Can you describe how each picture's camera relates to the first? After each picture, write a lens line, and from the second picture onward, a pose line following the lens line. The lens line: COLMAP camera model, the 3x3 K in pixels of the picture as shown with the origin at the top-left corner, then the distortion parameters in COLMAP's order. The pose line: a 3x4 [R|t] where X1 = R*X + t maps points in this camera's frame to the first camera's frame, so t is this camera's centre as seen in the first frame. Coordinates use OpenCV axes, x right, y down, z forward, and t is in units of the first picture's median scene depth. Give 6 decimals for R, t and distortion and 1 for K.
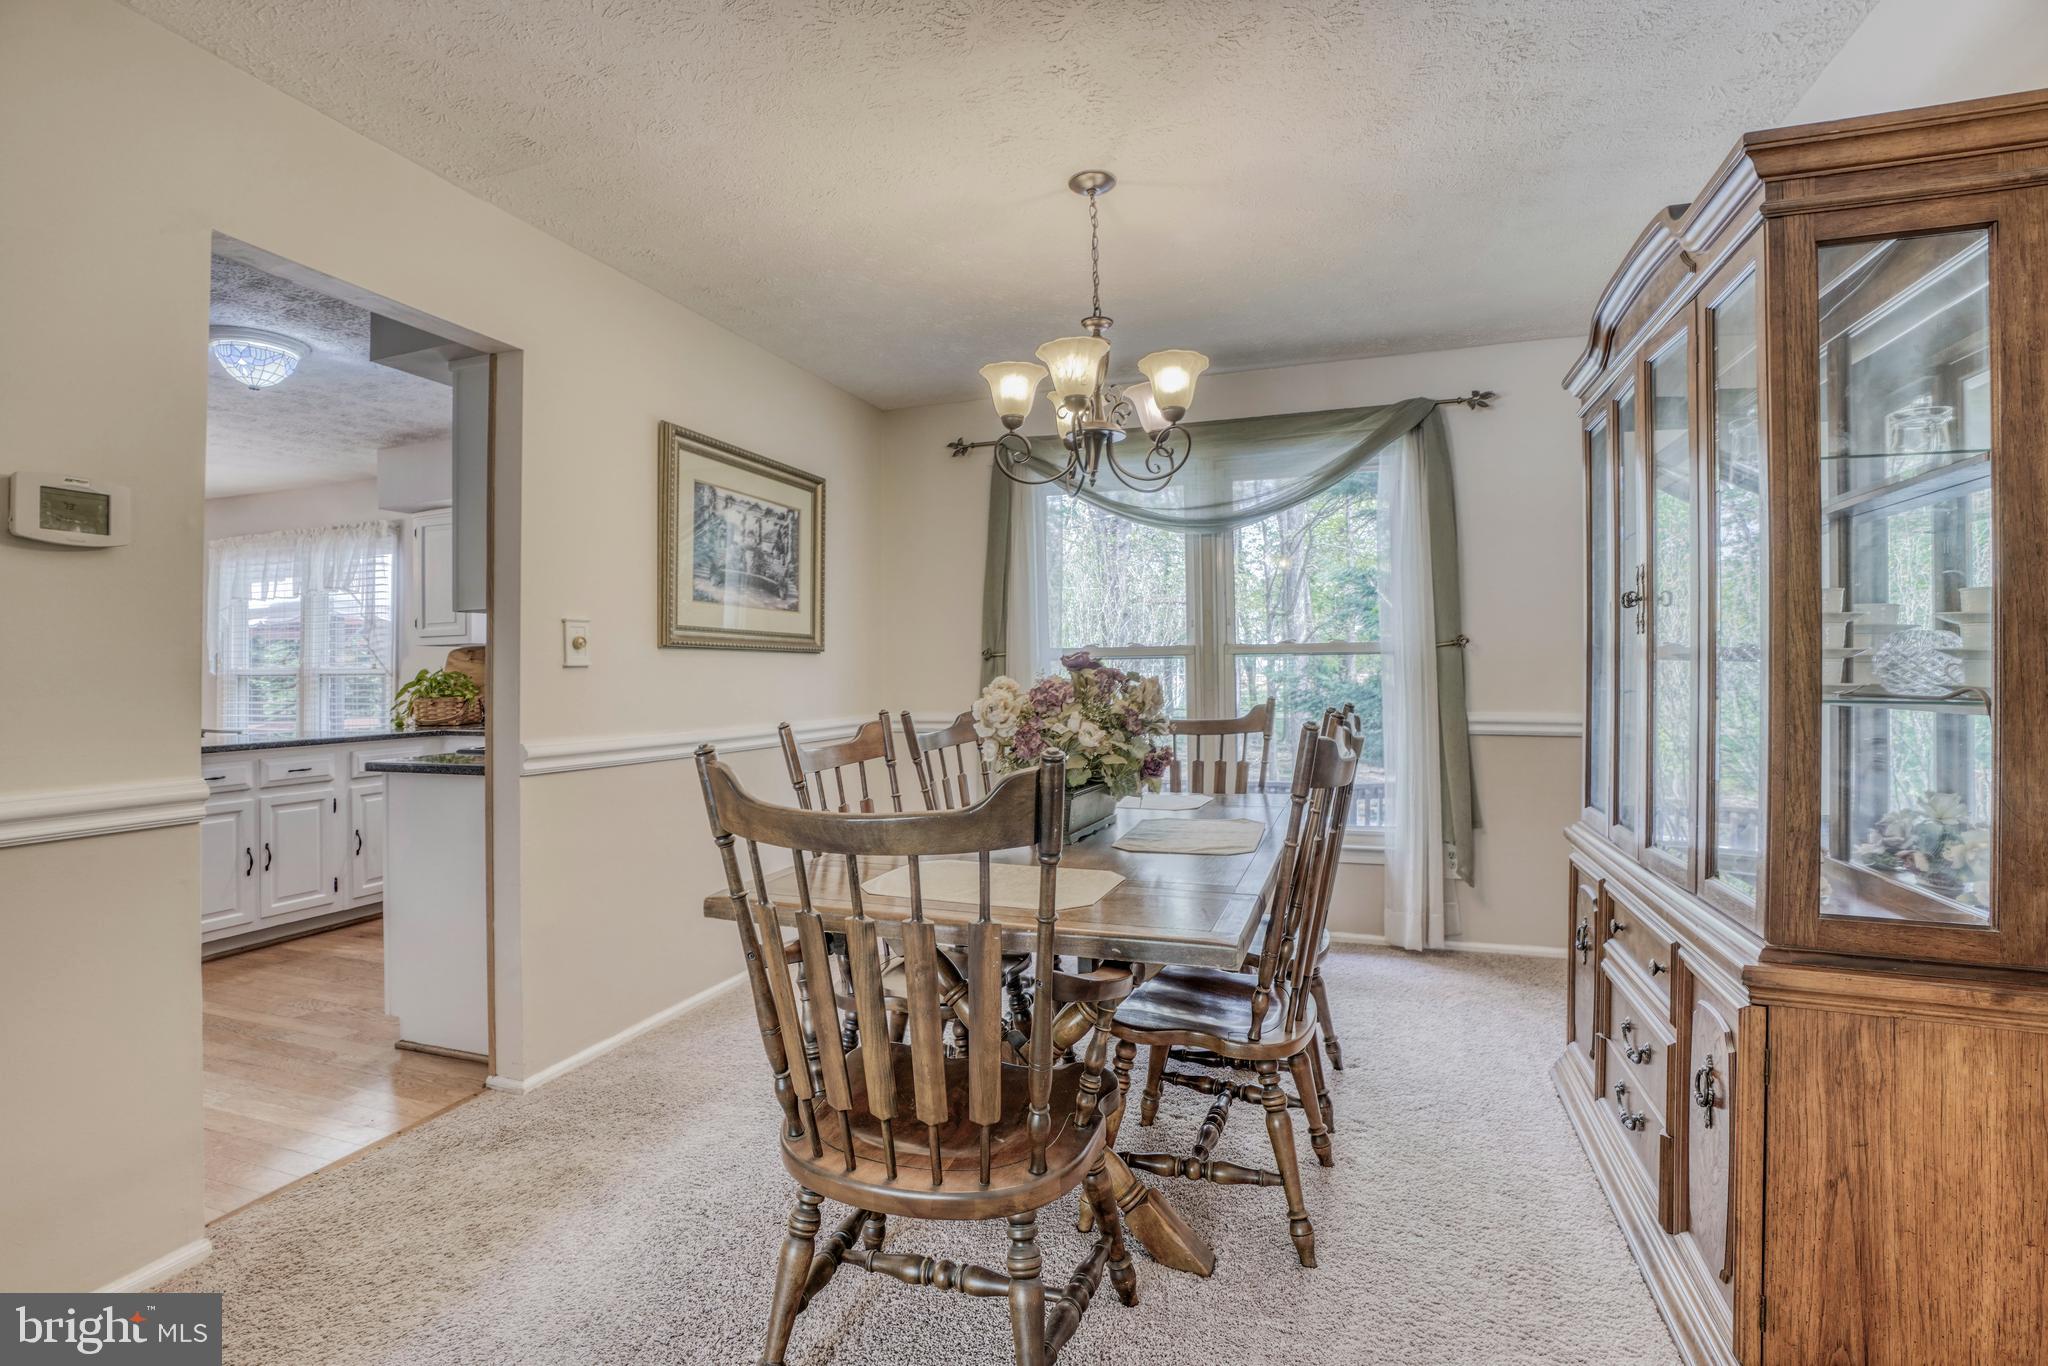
lens RADIAL K [[924.7, 0, 1024.0], [0, 924.7, 683.0], [0, 0, 1]] dist [-0.041511, -0.000002]
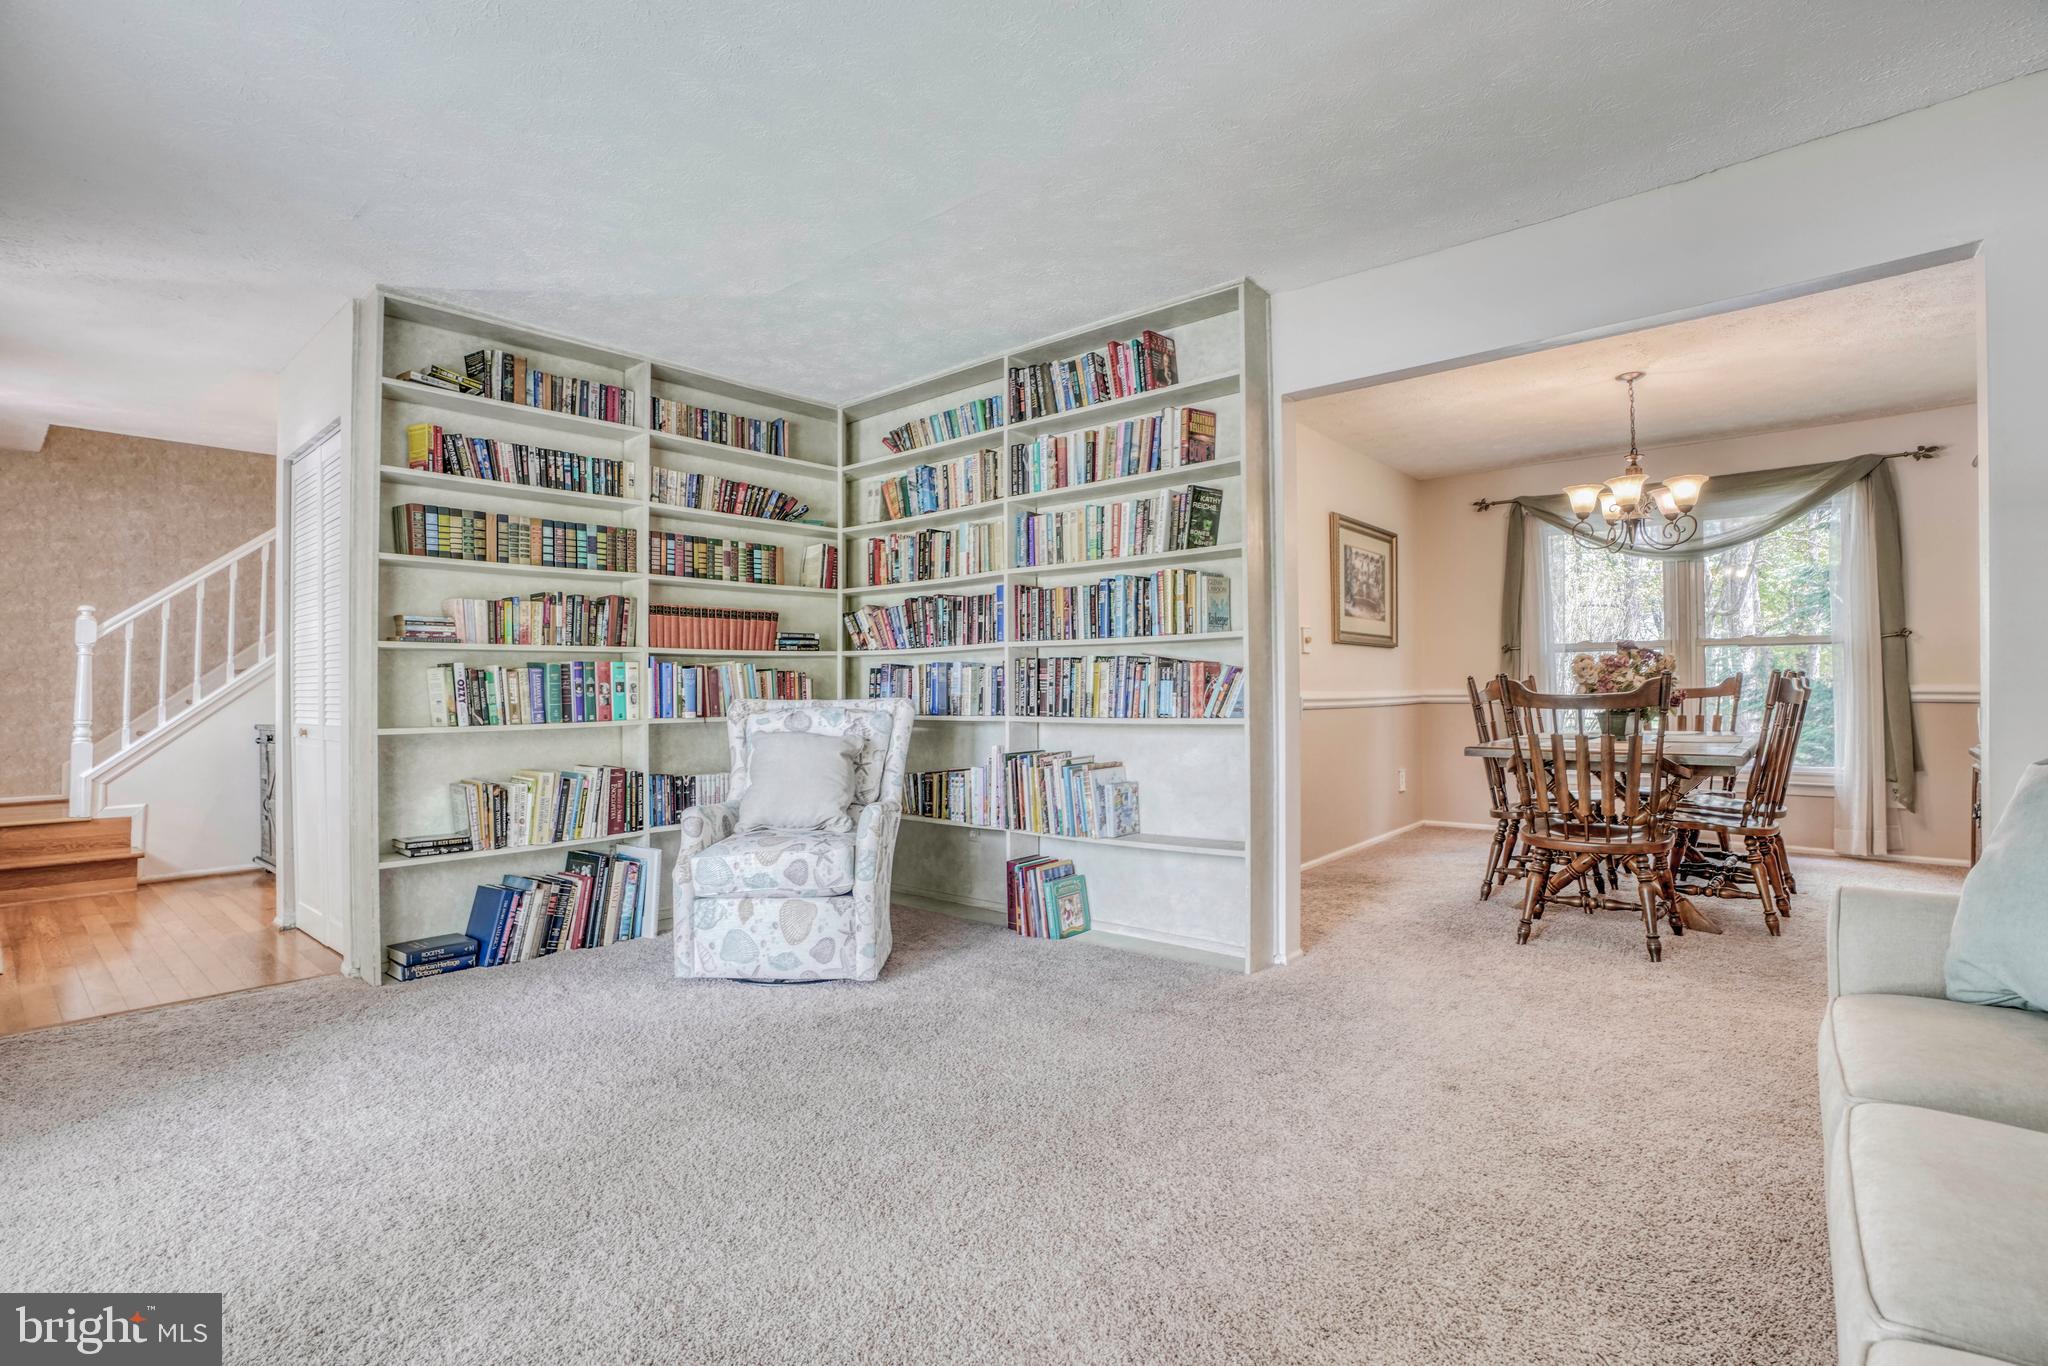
lens RADIAL K [[963.5, 0, 1007.4], [0, 963.5, 699.1], [0, 0, 1]] dist [-0.071107, 0.032347]
pose [[0.931184, 0.005481, -0.364507, -0.260465], [-0.003821, 0.999979, 0.005274, 0.050583], [0.364528, -0.003519, 0.931186, -0.765496]]
